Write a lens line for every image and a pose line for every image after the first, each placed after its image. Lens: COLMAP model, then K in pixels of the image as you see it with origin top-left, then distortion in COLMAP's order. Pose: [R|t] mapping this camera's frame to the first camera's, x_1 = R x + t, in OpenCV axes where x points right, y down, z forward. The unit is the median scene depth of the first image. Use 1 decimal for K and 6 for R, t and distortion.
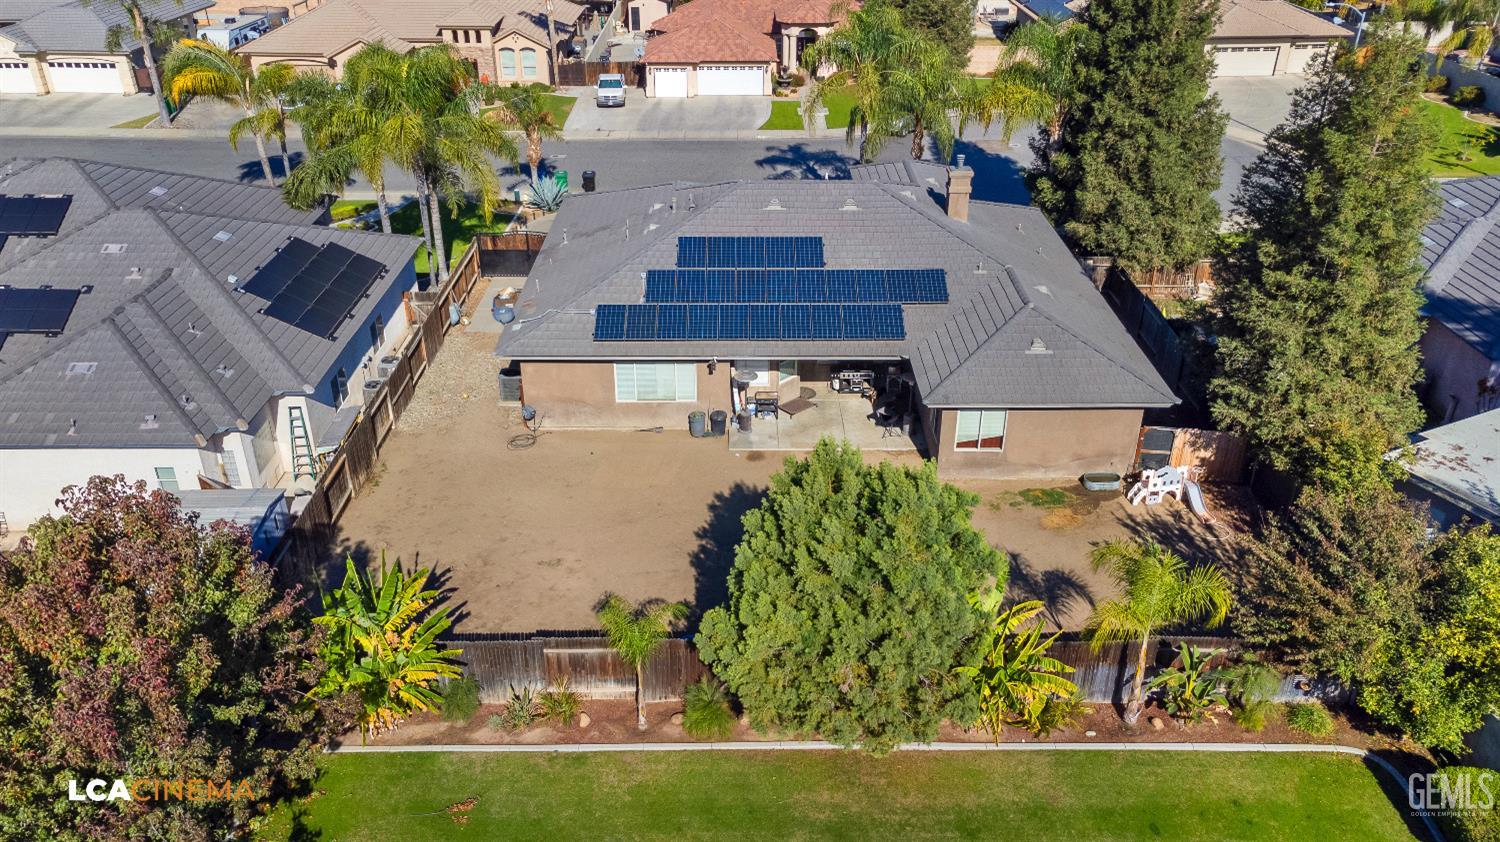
lens RADIAL K [[1111.9, 0, 751.7], [0, 1111.9, 425.5], [0, 0, 1]] dist [0.022229, 0.007850]
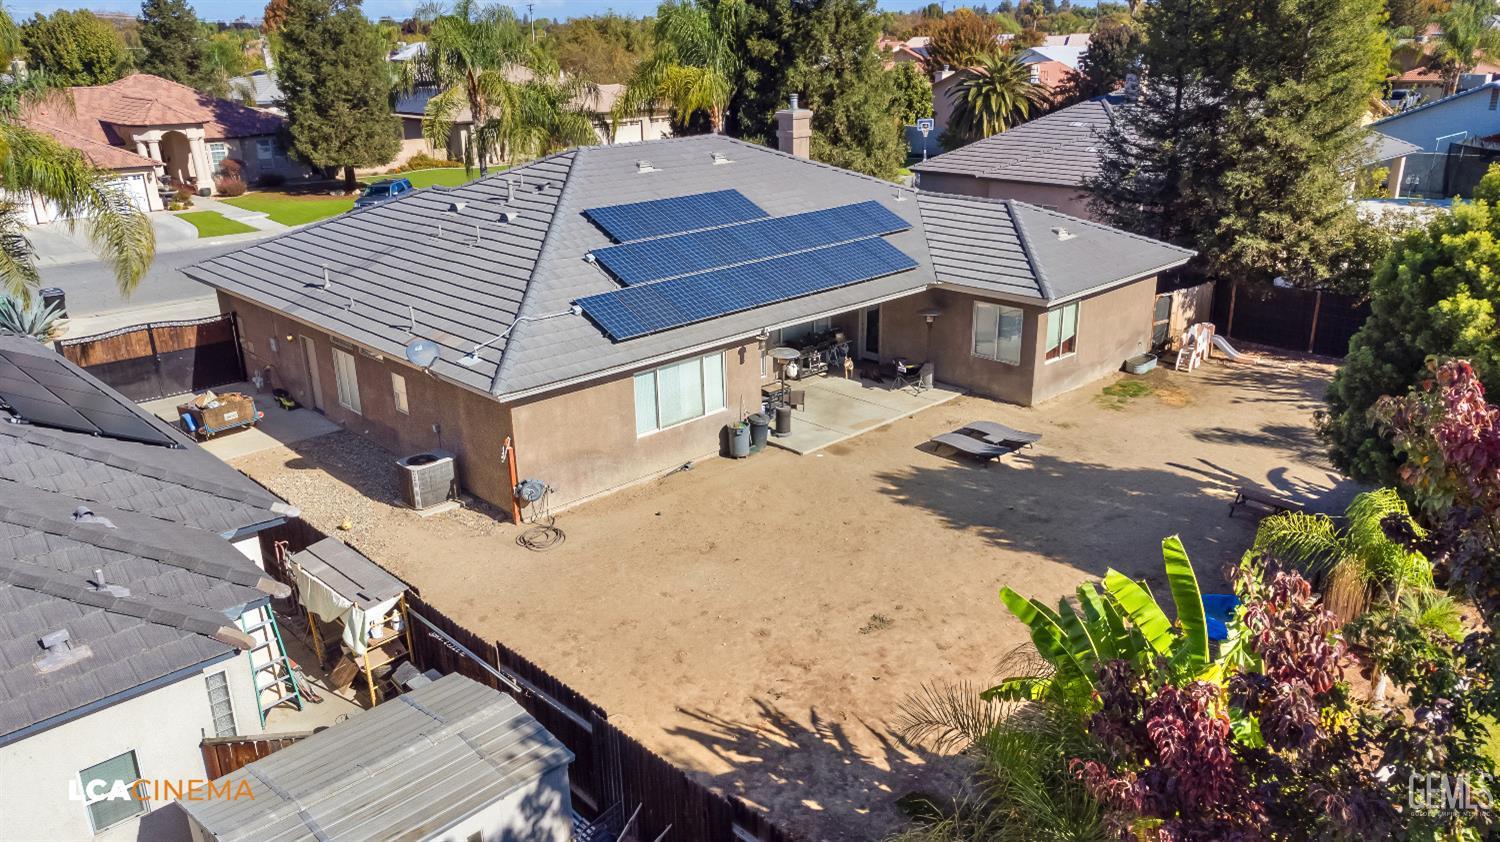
lens RADIAL K [[1111.9, 0, 746.9], [0, 1111.9, 418.8], [0, 0, 1]] dist [0.022229, 0.007850]
pose [[0.732722, -0.241403, 0.636272, -0.495872], [0.340986, 0.939368, -0.036277, 0.014042], [-0.588936, 0.243541, 0.770611, 0.459994]]
